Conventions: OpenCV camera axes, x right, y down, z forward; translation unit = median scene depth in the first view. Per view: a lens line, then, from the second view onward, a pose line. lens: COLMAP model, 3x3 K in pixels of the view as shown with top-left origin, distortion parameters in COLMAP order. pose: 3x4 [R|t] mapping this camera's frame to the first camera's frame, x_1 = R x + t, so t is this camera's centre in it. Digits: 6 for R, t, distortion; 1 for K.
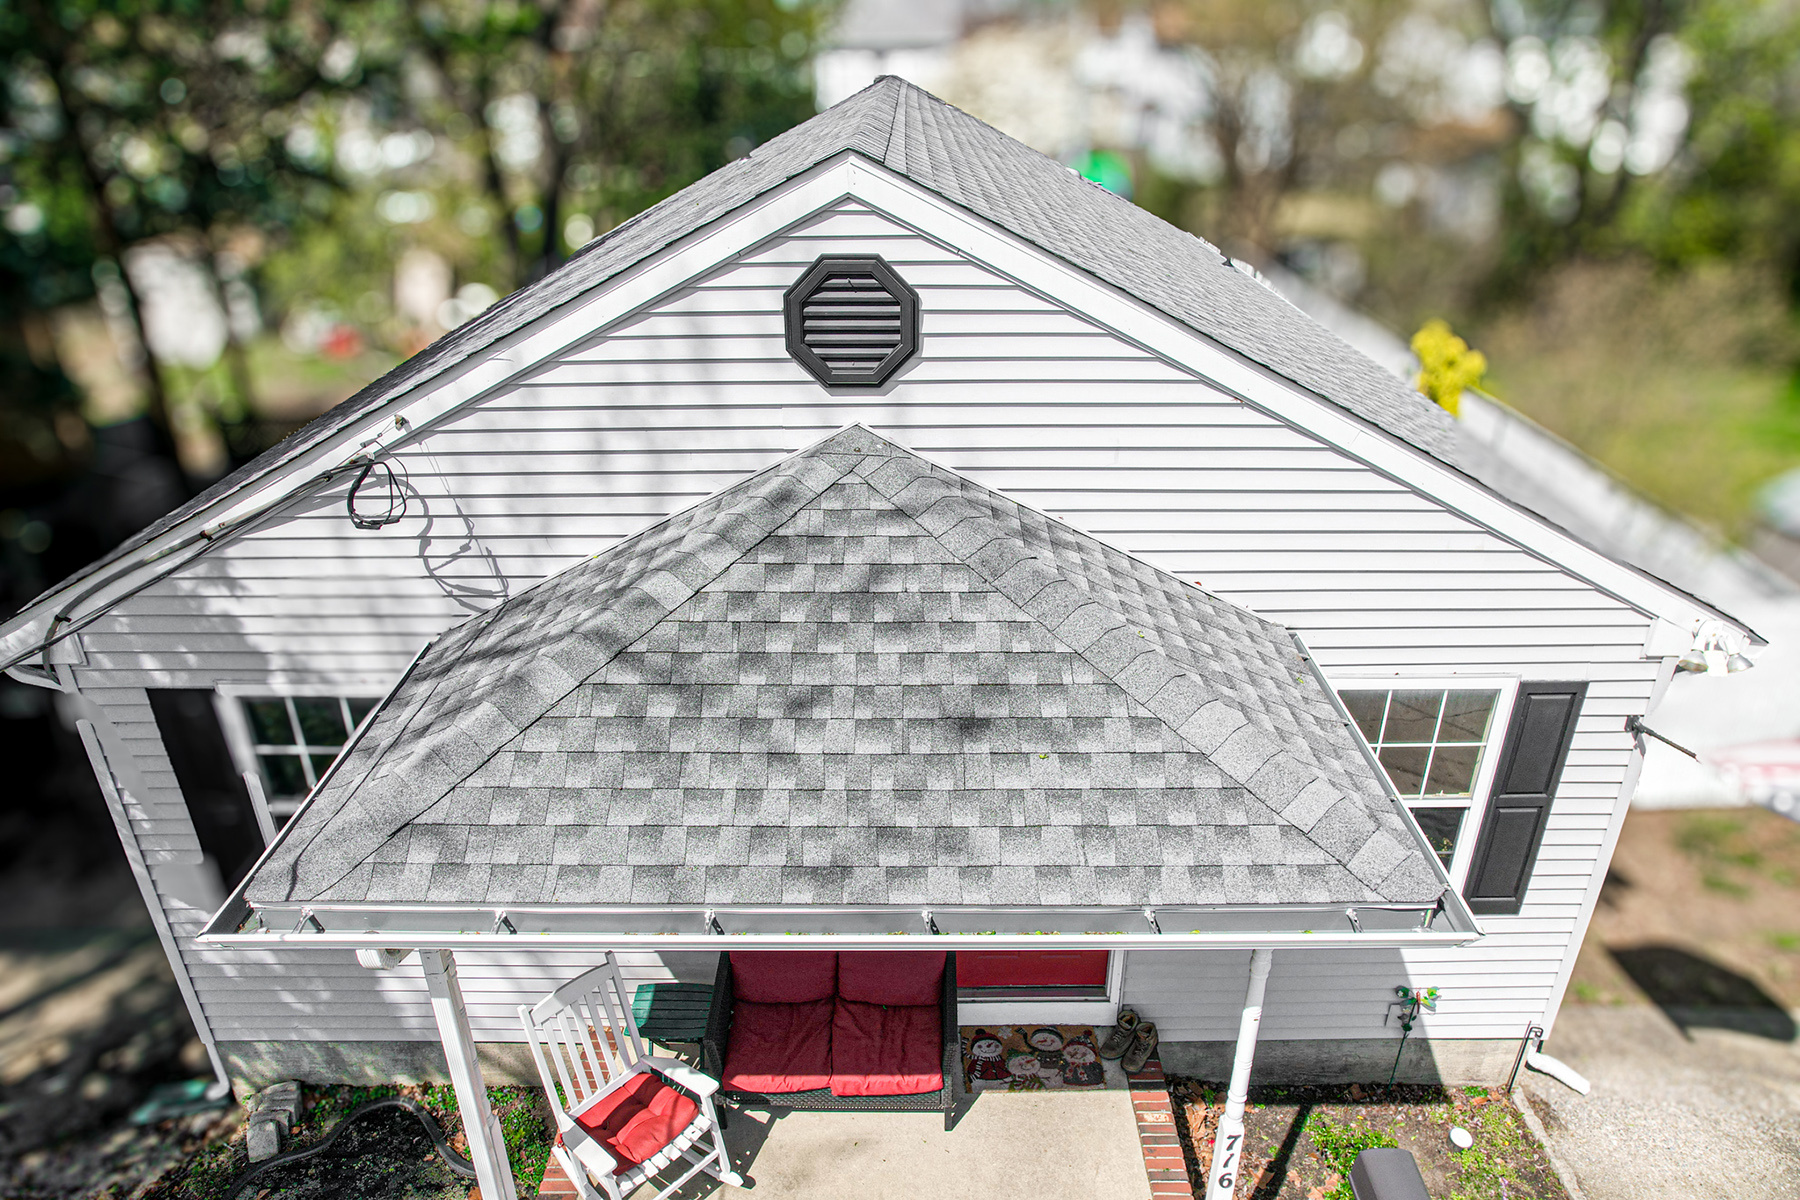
lens RADIAL K [[1153.0, 0, 910.2], [0, 1153.0, 595.1], [0, 0, 1]] dist [-0.073480, 0.062489]
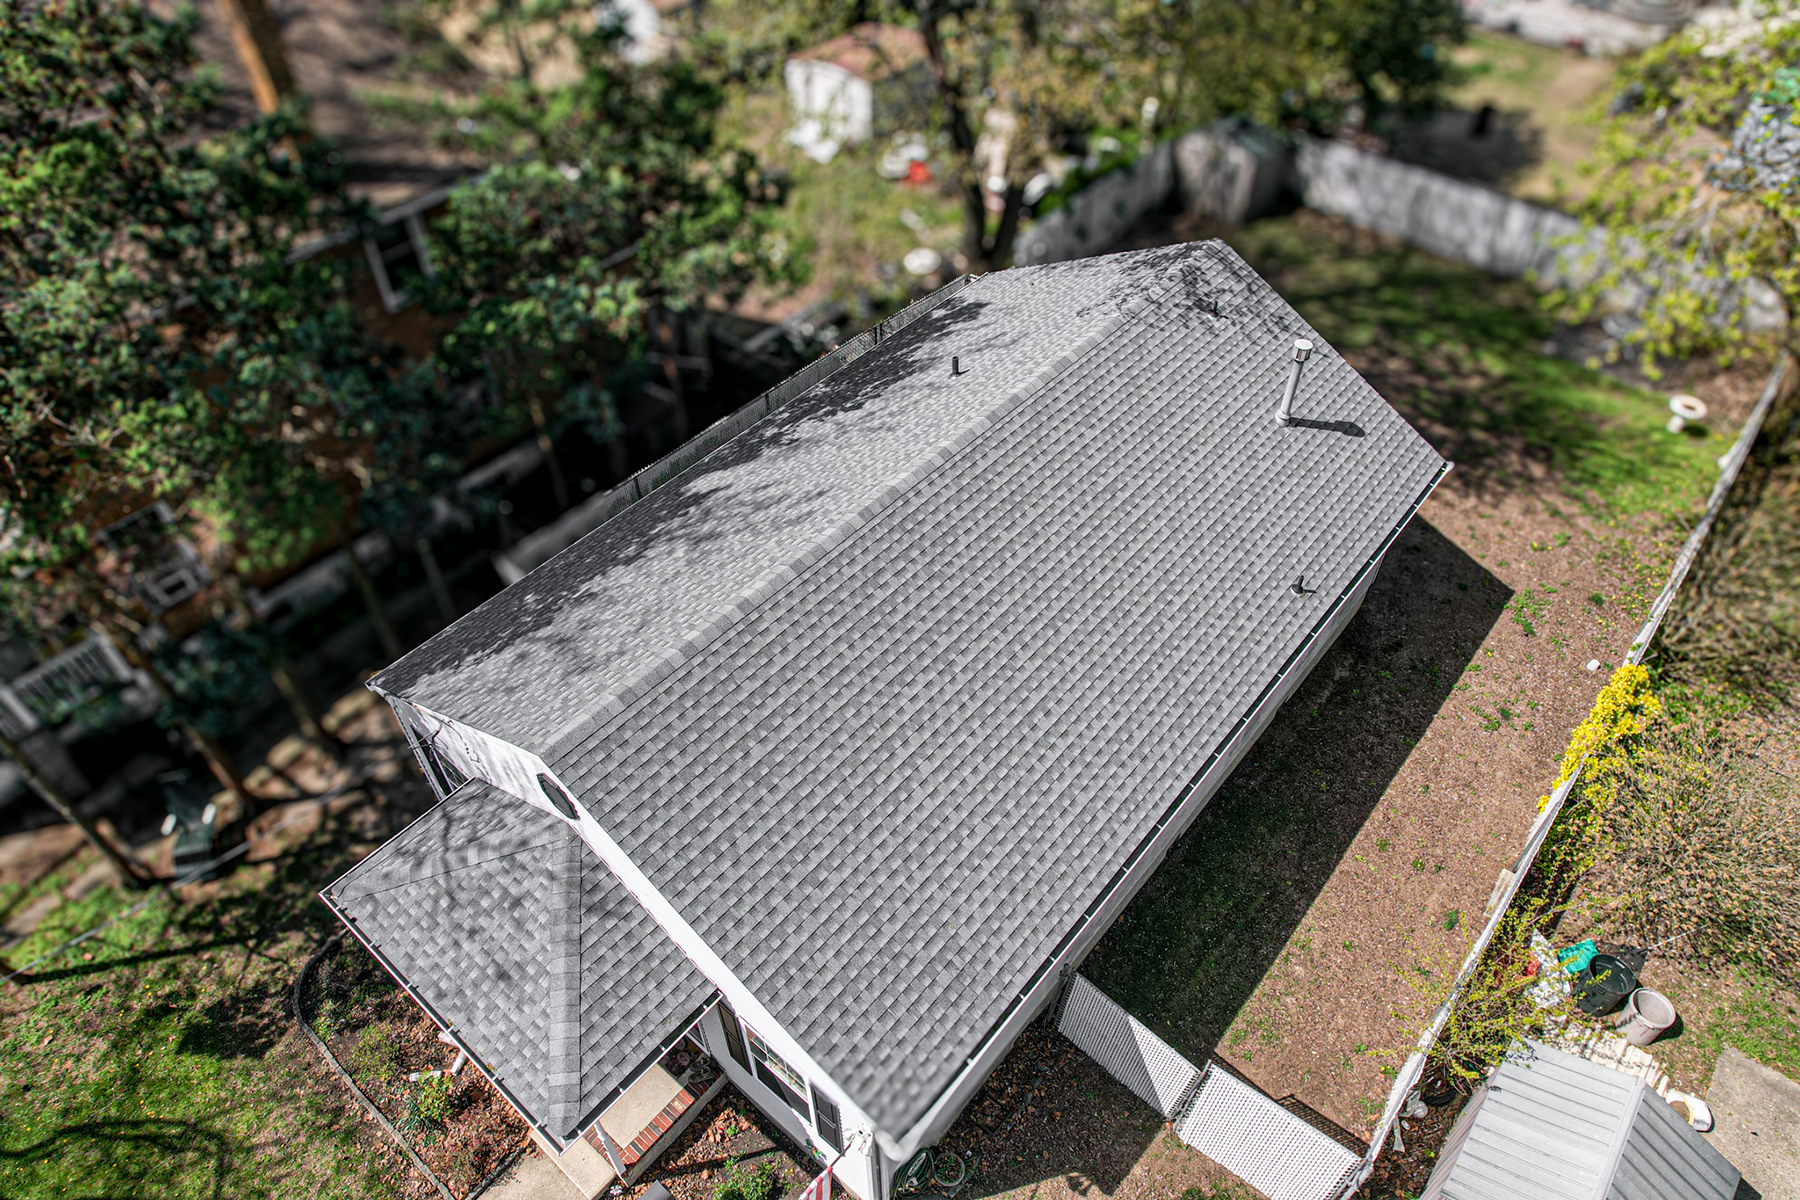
lens RADIAL K [[1153.0, 0, 901.3], [0, 1153.0, 604.7], [0, 0, 1]] dist [-0.073480, 0.062489]
pose [[0.766023, 0.457929, -0.451120, 1.194120], [-0.279605, 0.869288, 0.407627, -1.514072], [0.578817, -0.186116, 0.793934, -0.327319]]
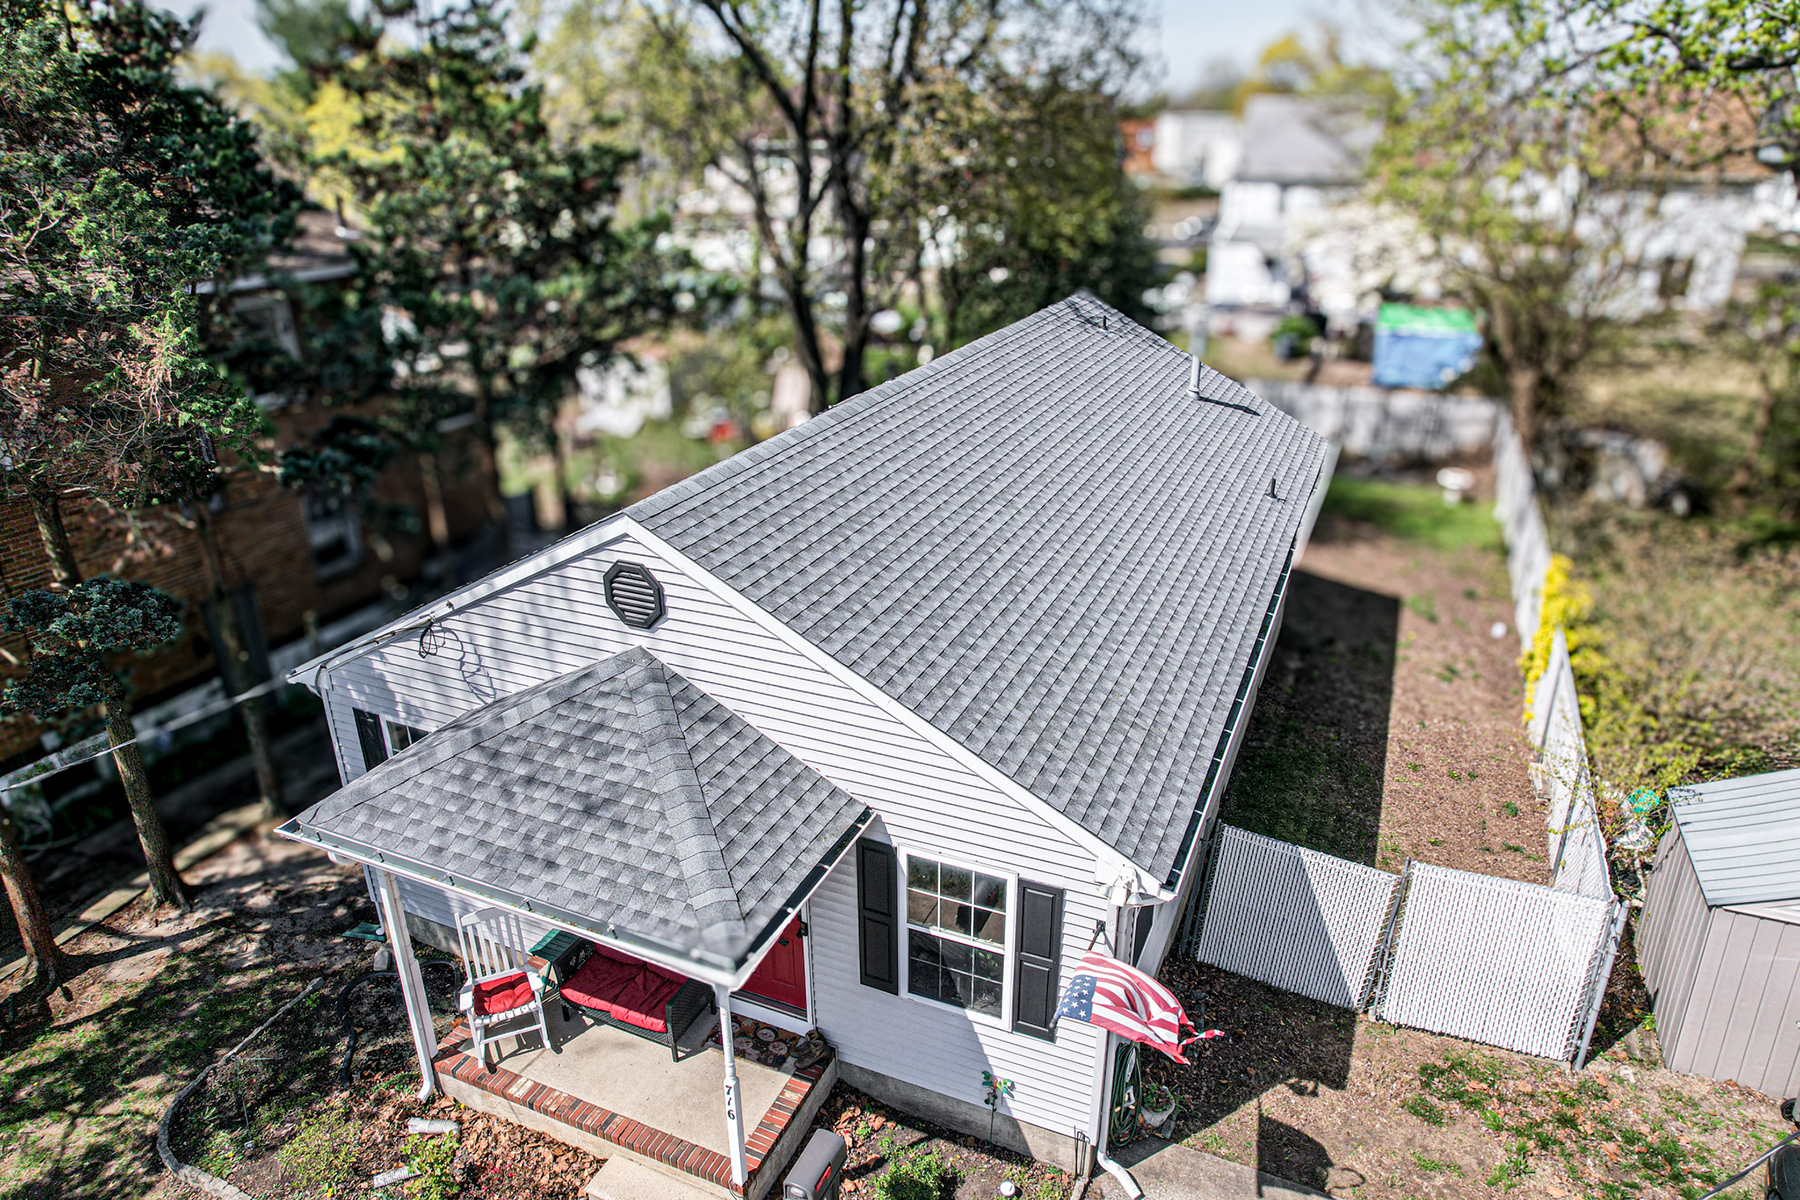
lens RADIAL K [[1153.0, 0, 908.3], [0, 1153.0, 599.7], [0, 0, 1]] dist [-0.073480, 0.062489]
pose [[0.916597, 0.154880, -0.368594, 0.927130], [-0.173374, 0.984703, -0.017373, -0.241212], [0.360265, 0.079829, 0.929428, -0.513081]]
